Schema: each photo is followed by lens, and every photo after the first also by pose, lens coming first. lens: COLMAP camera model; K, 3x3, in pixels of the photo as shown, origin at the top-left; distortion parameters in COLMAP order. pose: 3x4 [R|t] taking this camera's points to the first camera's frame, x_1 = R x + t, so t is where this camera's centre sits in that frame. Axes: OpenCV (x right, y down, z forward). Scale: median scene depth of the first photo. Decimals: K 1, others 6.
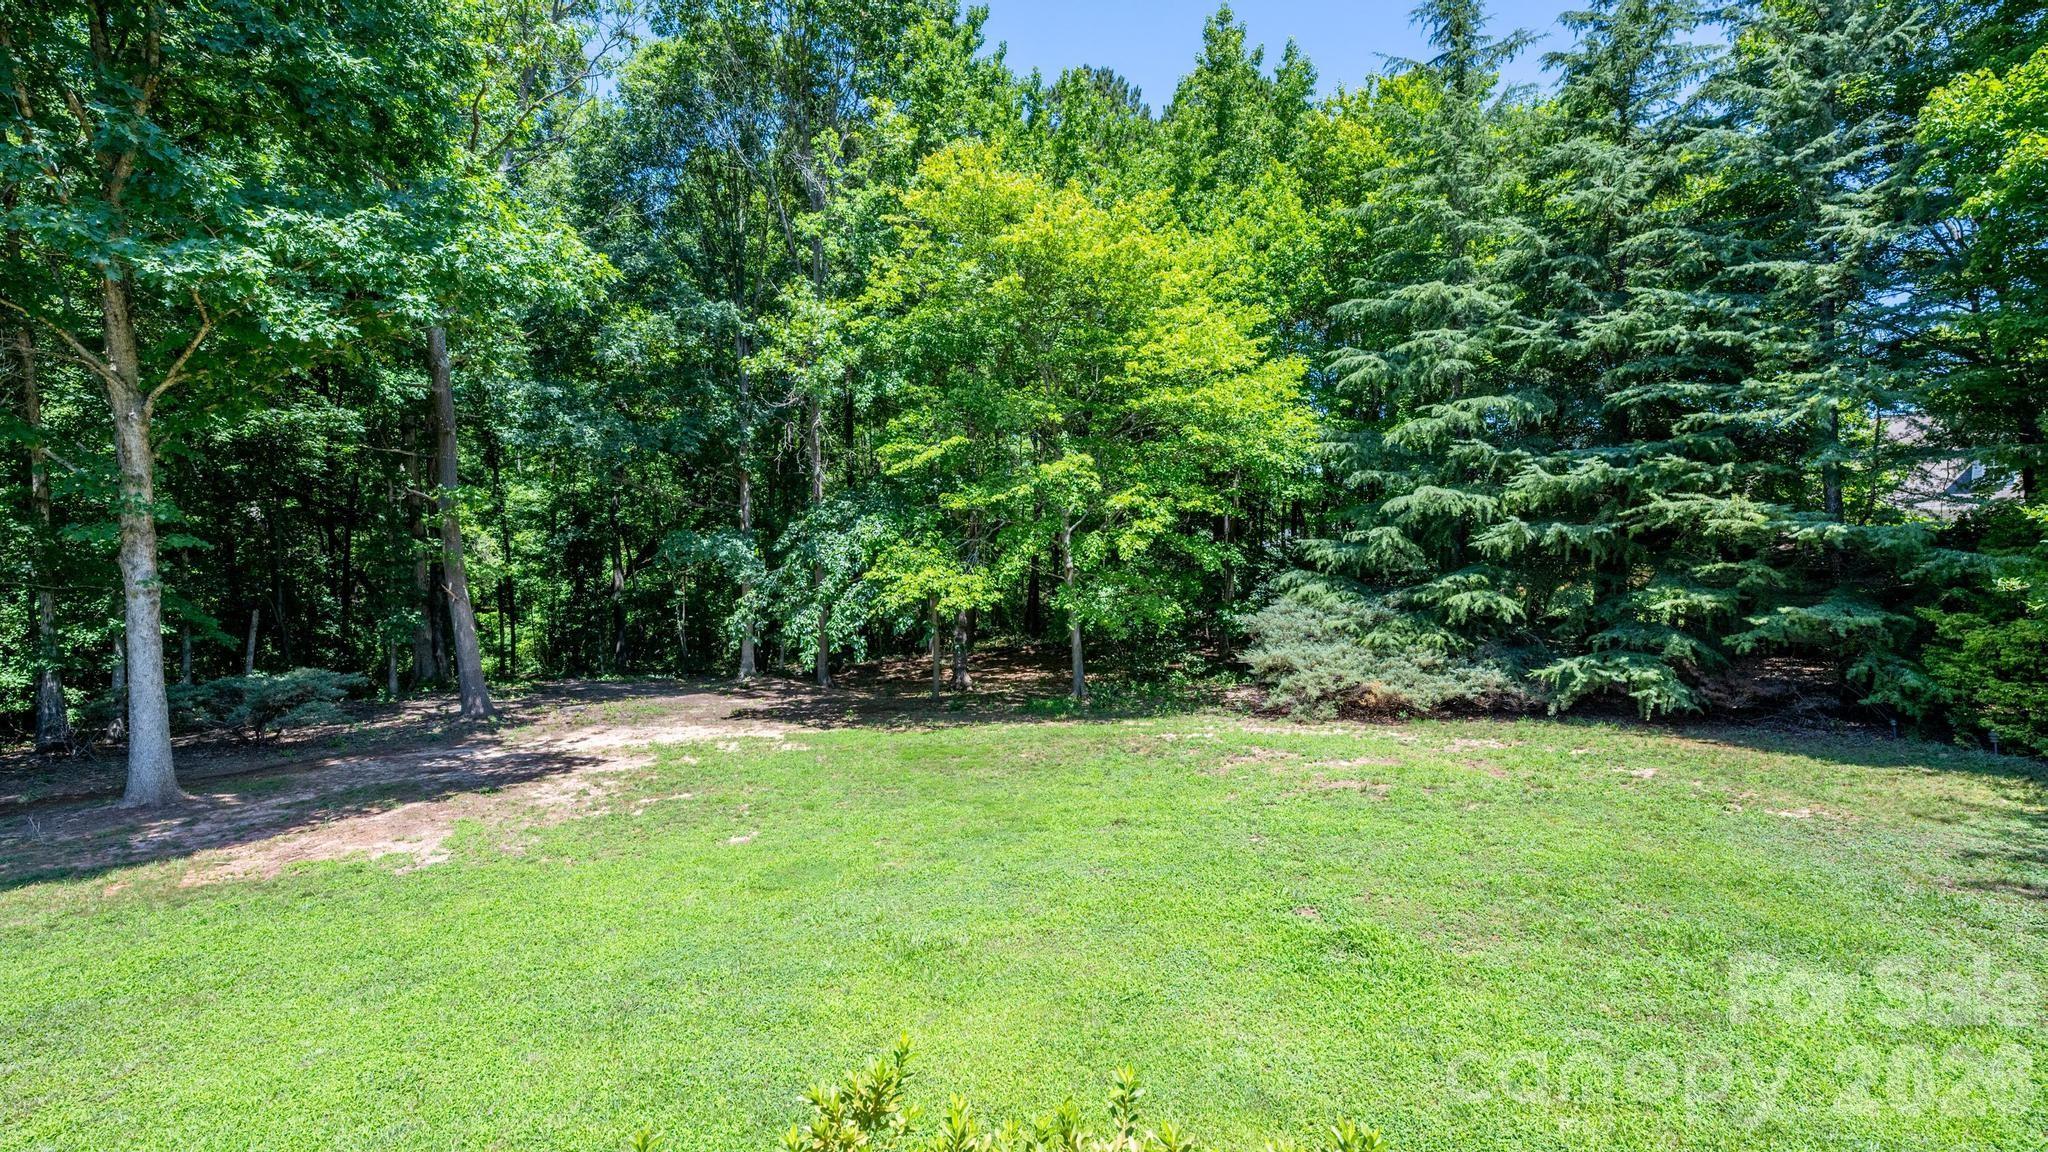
lens RADIAL K [[881.2, 0, 1020.3], [0, 881.2, 600.8], [0, 0, 1]] dist [-0.002344, -0.000110]
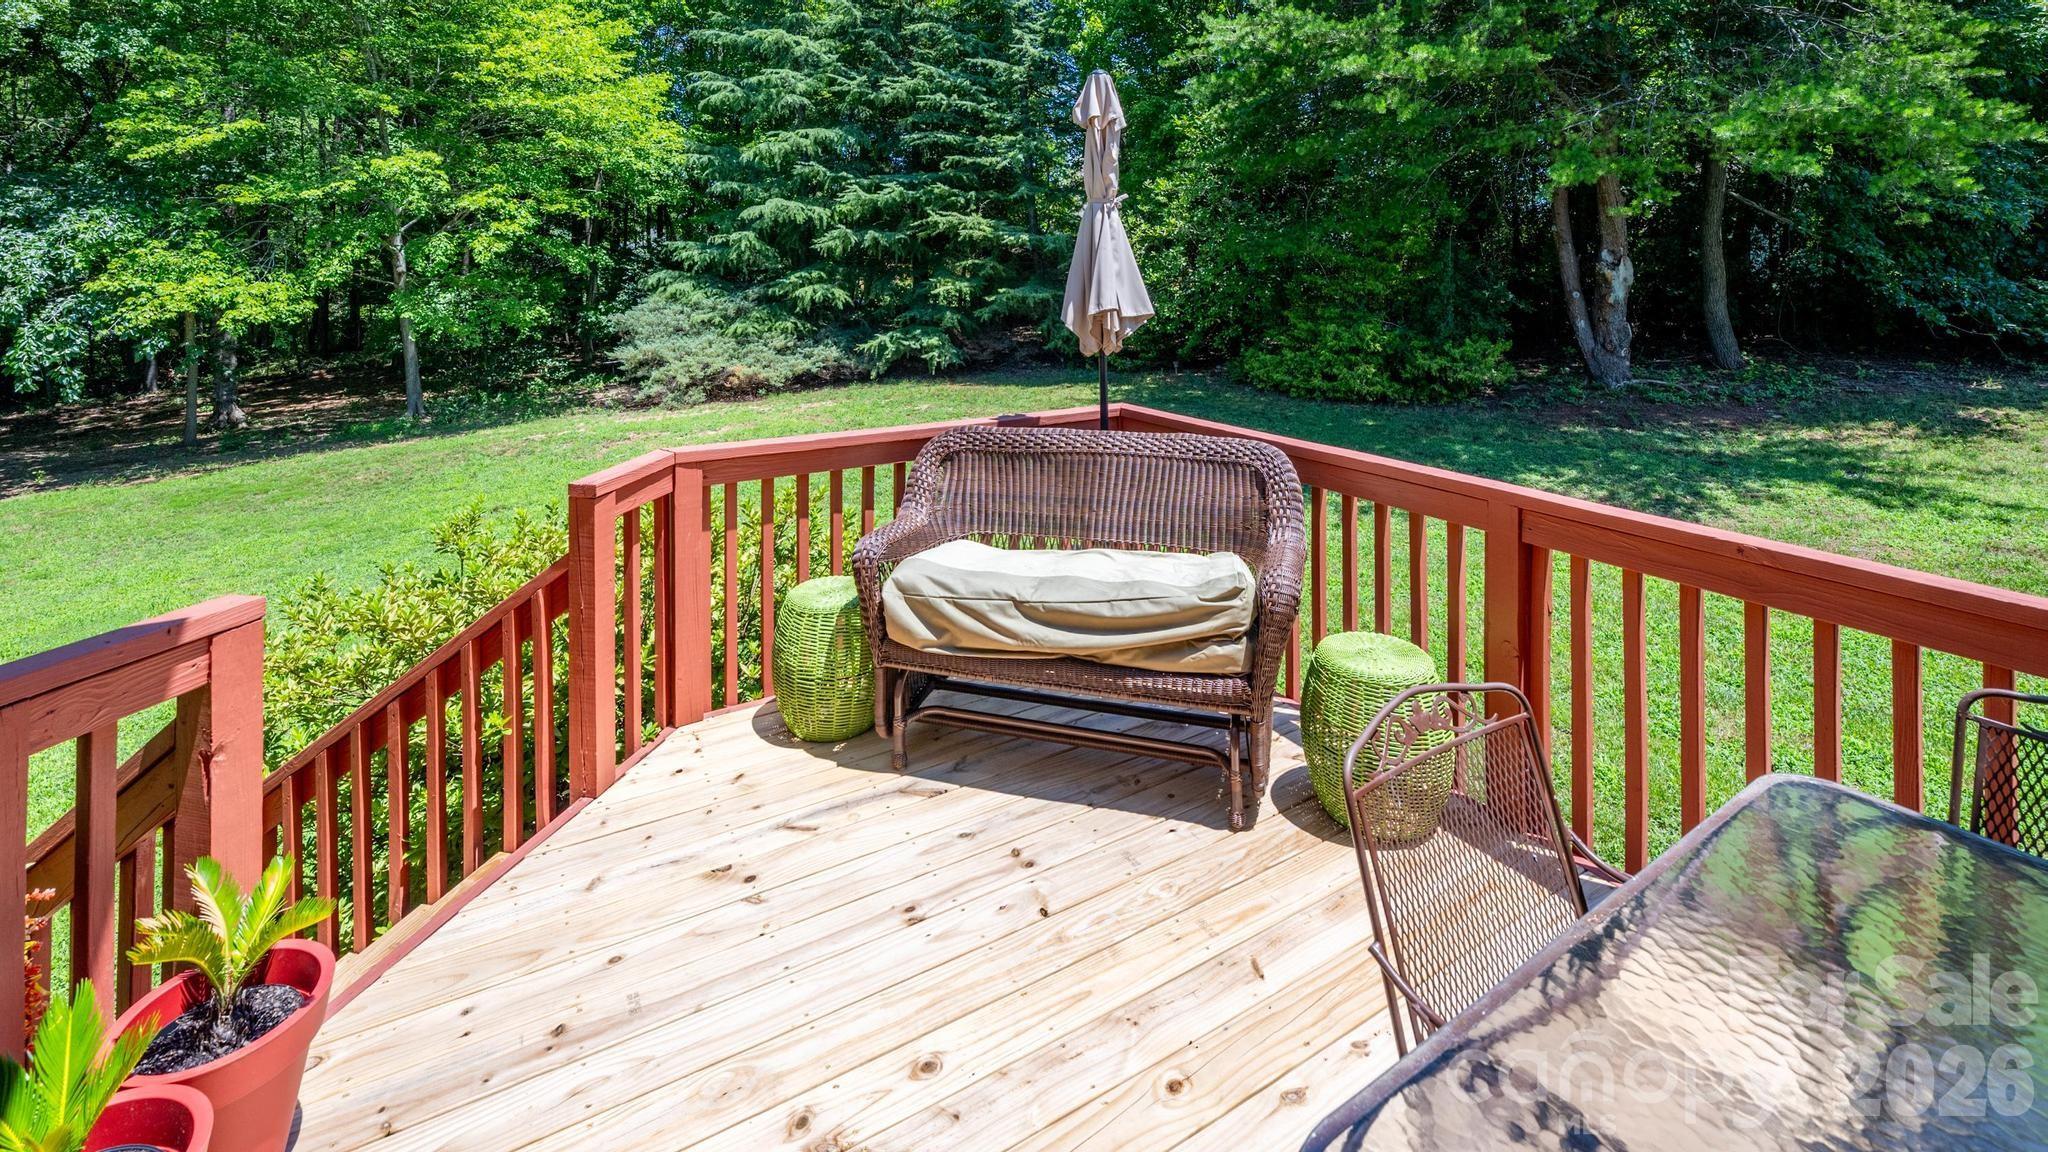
lens RADIAL K [[891.7, 0, 1054.5], [0, 891.7, 249.5], [0, 0, 1]] dist [-0.001833, -0.000004]
pose [[0.753095, -0.002245, 0.657908, -0.049582], [0.040112, 0.998291, -0.042509, 0.006064], [-0.656688, 0.058403, 0.751898, -0.149299]]
